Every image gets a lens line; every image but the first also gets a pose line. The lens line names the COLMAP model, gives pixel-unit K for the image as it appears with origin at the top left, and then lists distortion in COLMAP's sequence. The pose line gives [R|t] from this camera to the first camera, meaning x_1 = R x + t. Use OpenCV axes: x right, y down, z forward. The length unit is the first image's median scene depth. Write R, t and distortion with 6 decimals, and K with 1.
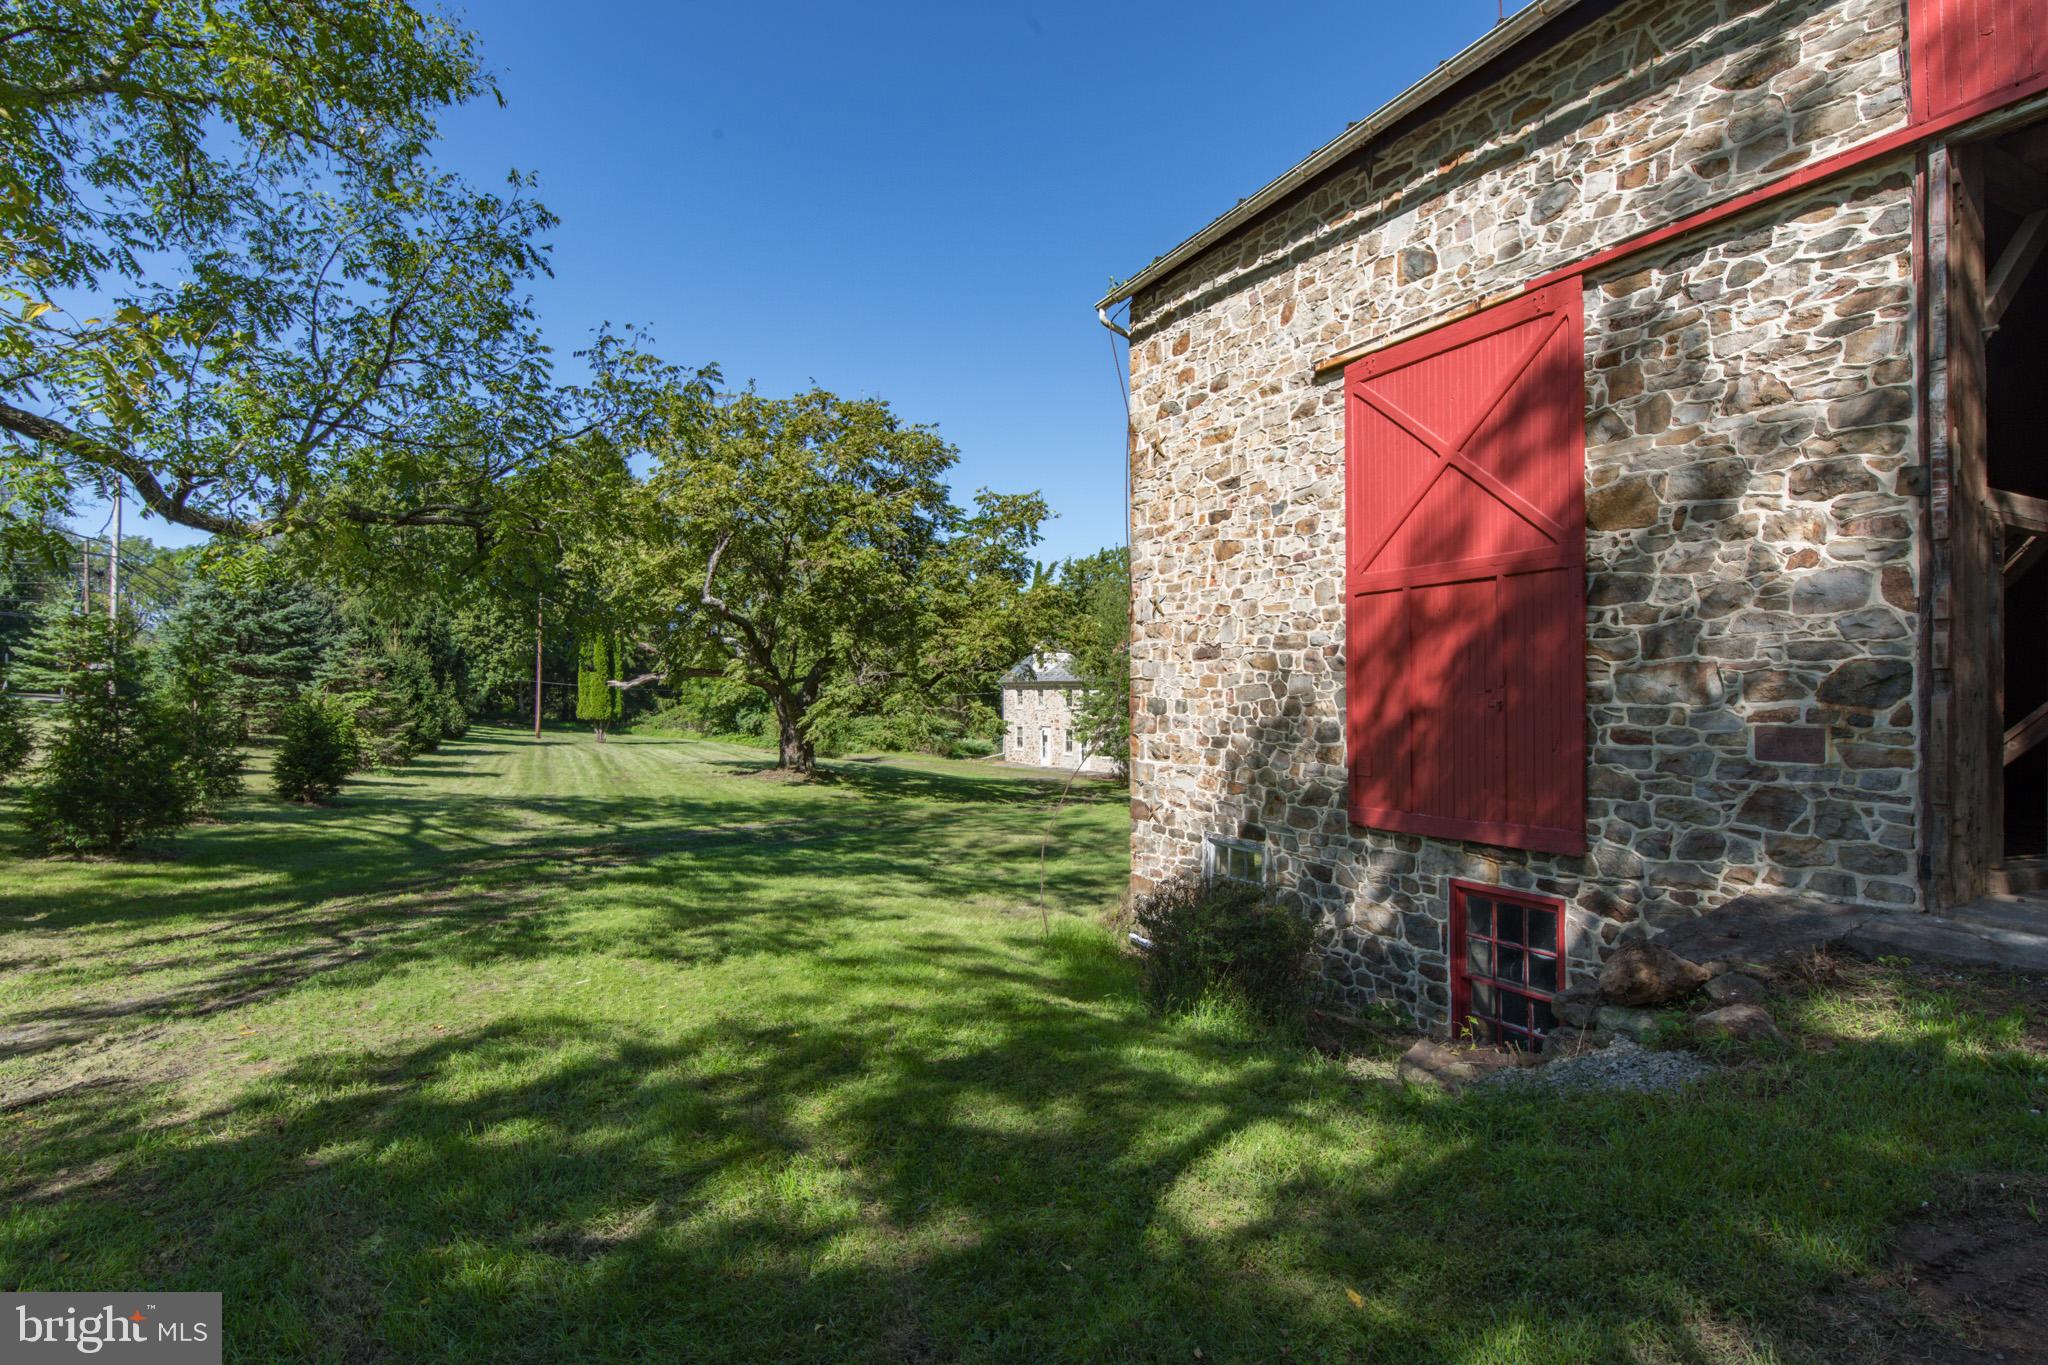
lens RADIAL K [[1017.5, 0, 1006.1], [0, 1017.5, 672.0], [0, 0, 1]] dist [0.001127, -0.001964]
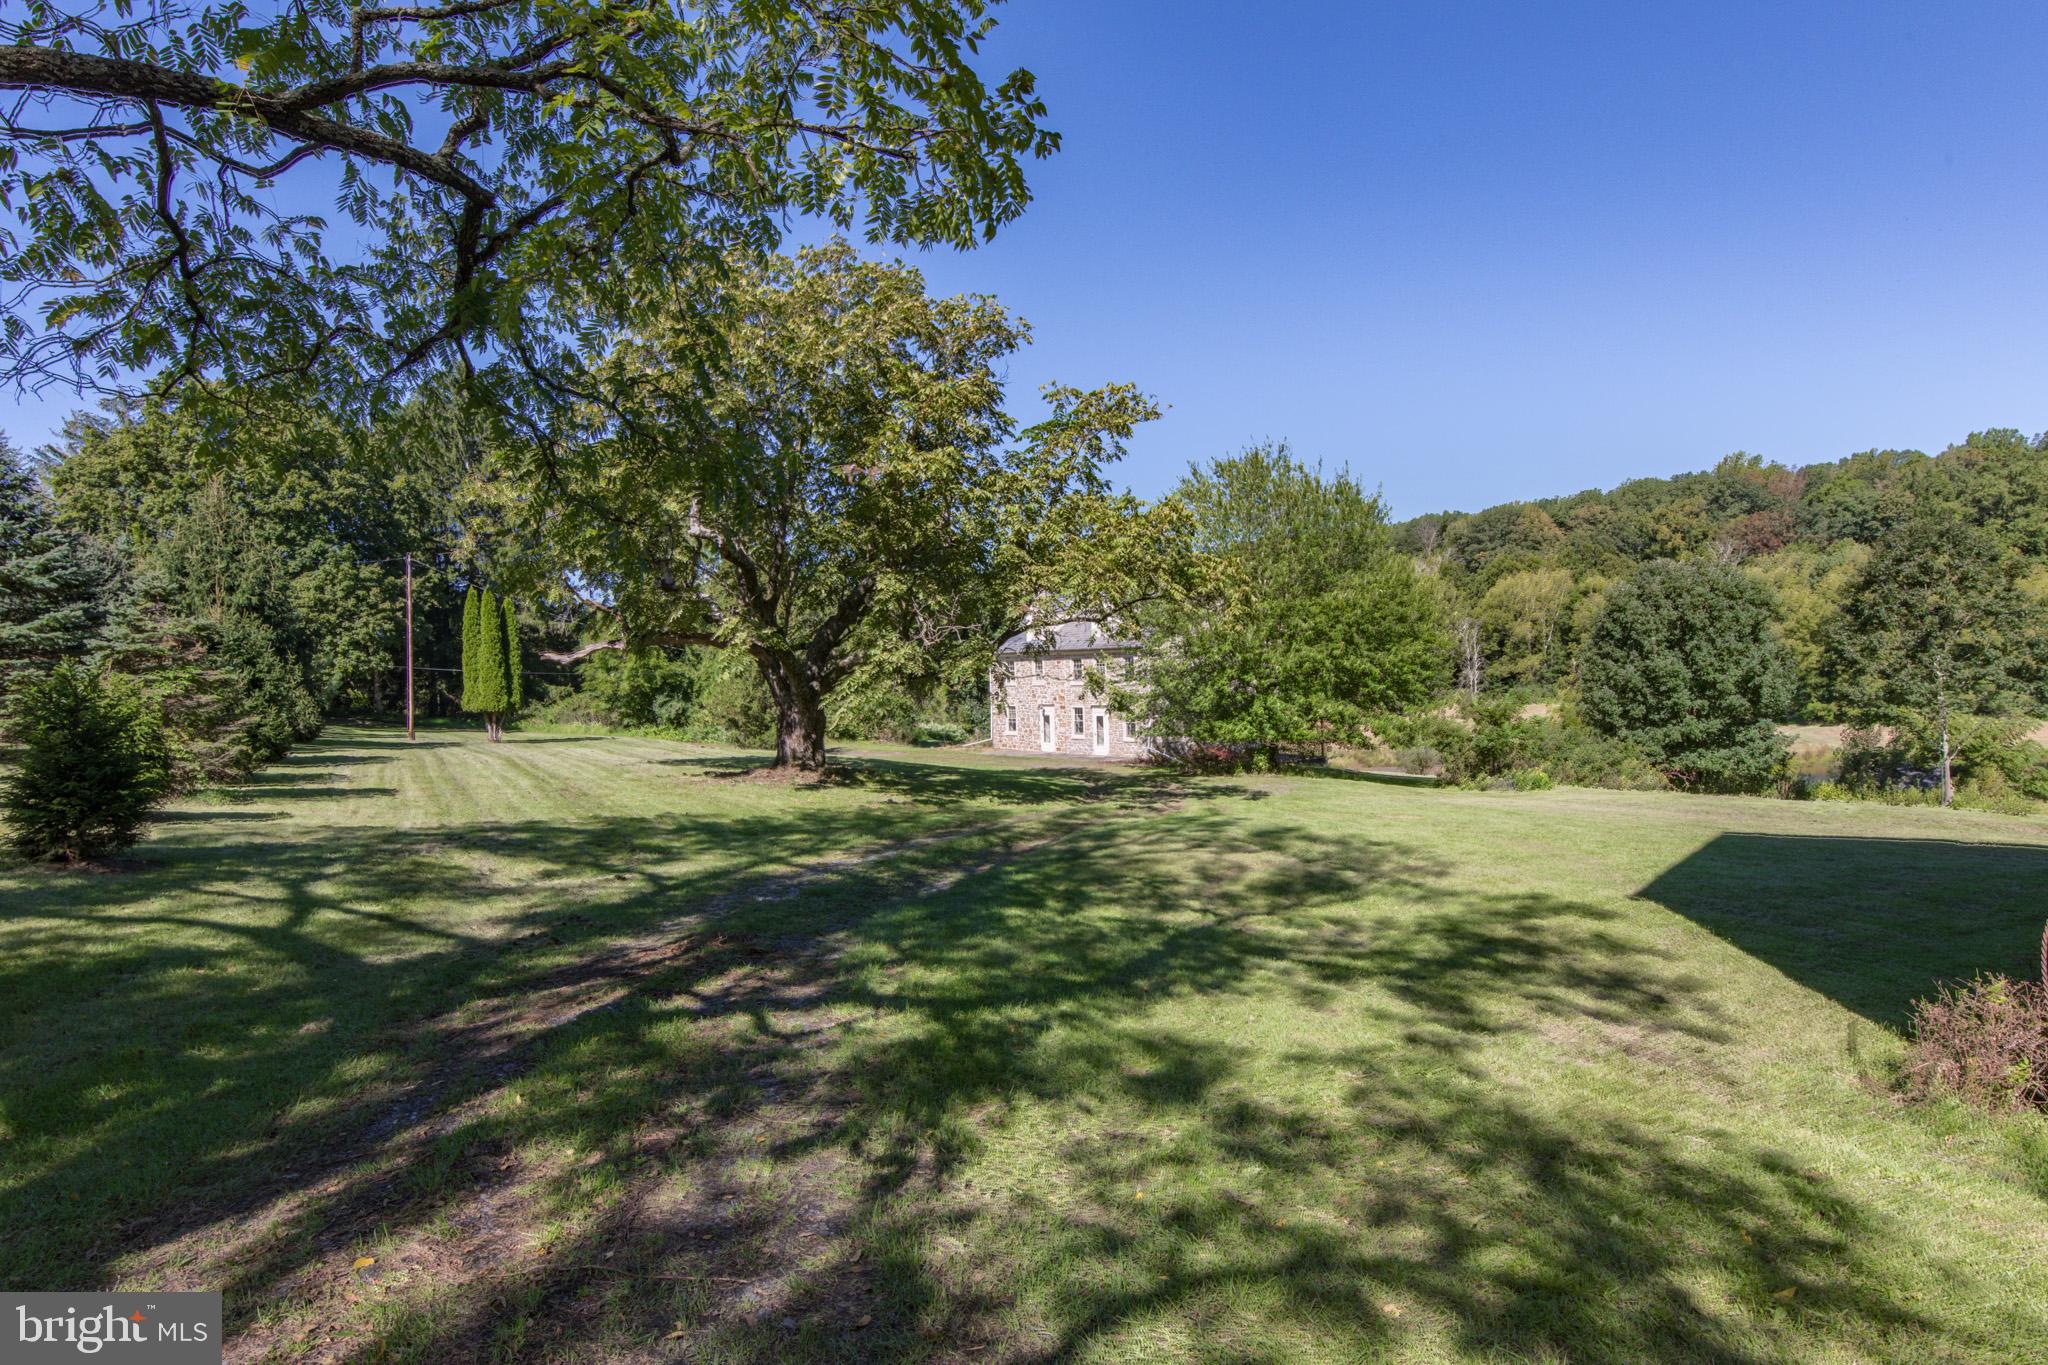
lens RADIAL K [[1080.0, 0, 1014.8], [0, 1080.0, 678.7], [0, 0, 1]] dist [0.001345, -0.005211]
pose [[0.994394, -0.026621, 0.102330, -0.135123], [0.024130, 0.999384, 0.025501, 0.015247], [-0.102946, -0.022889, 0.994424, 0.208694]]
